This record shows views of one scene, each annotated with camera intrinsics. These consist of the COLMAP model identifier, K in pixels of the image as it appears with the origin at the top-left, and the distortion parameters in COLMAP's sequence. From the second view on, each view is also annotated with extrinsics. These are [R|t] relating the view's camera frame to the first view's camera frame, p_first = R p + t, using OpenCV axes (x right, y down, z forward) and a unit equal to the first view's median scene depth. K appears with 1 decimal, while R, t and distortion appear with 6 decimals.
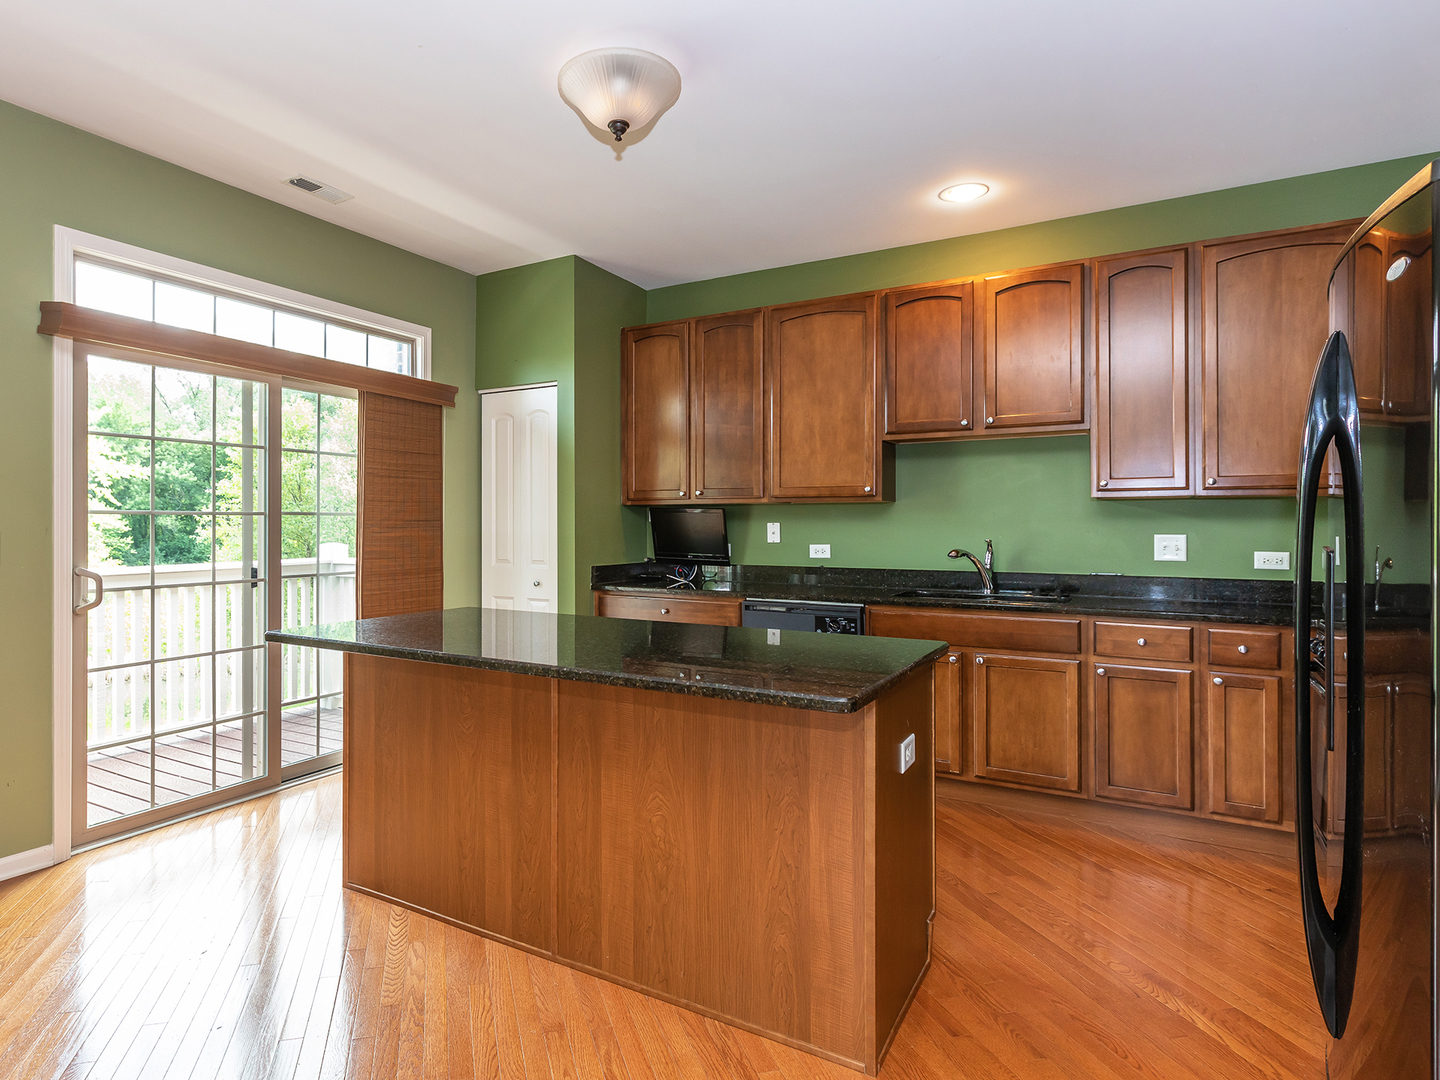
lens RADIAL K [[771.6, 0, 720.0], [0, 771.6, 540.0], [0, 0, 1]] dist [0.001441, 0.000423]
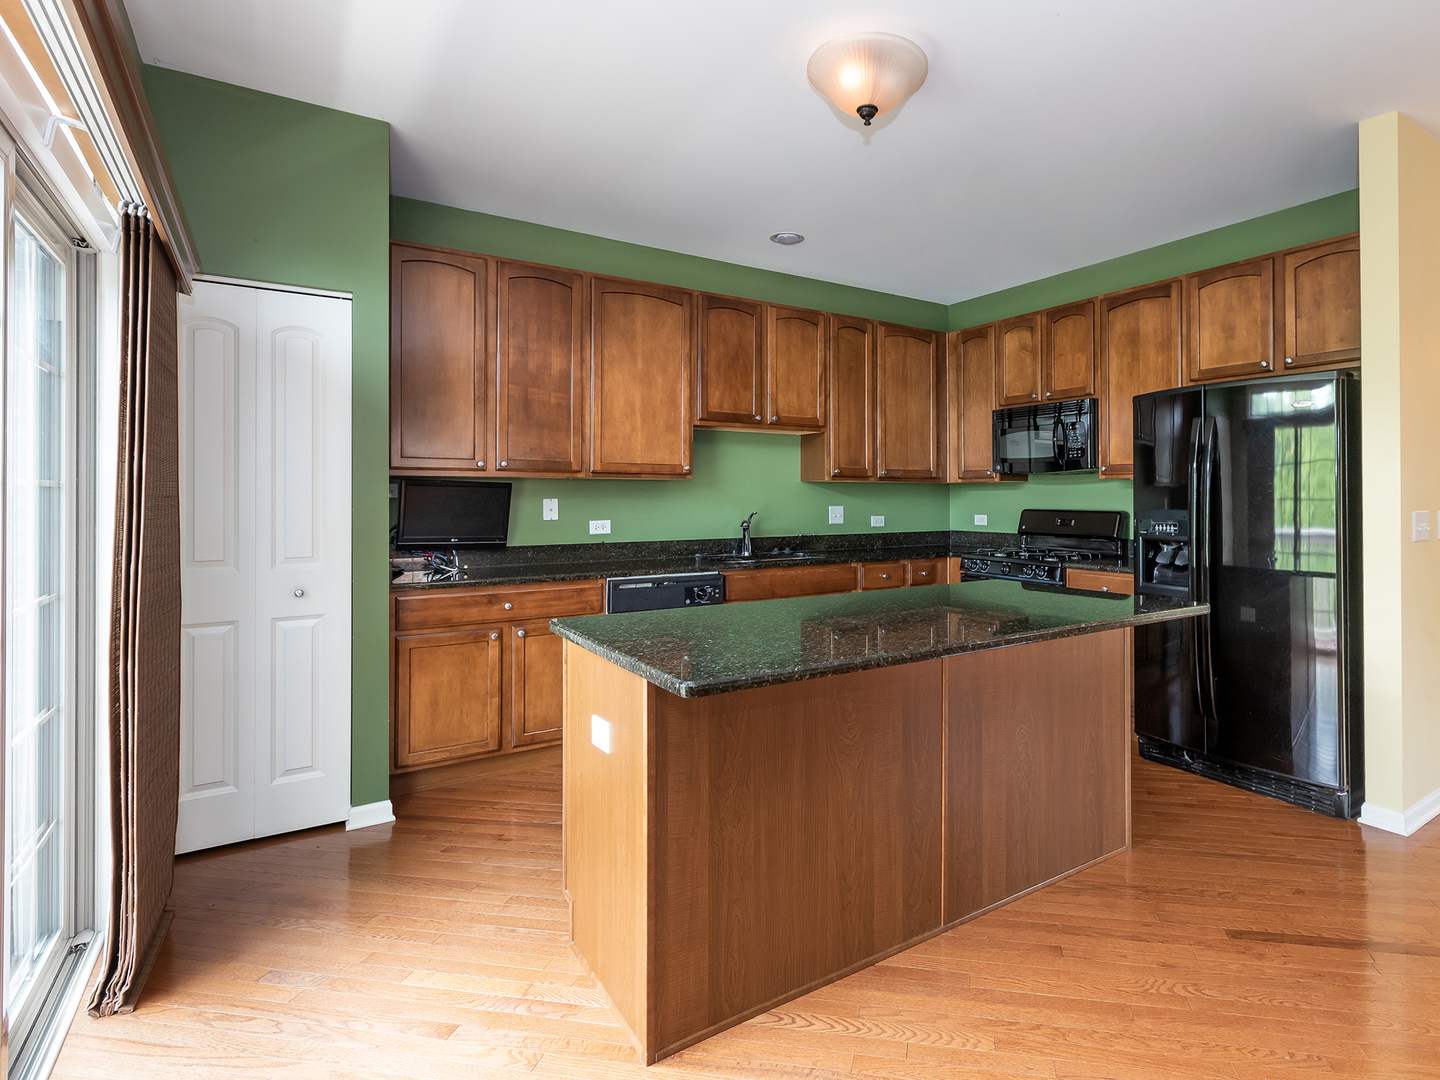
lens RADIAL K [[724.0, 0, 718.8], [0, 724.0, 509.3], [0, 0, 1]] dist [-0.001602, -0.000366]
pose [[0.497928, -0.013800, 0.867109, -0.675630], [0.019562, 0.999798, 0.004678, -0.011143], [-0.866998, 0.014633, 0.498097, 0.444127]]
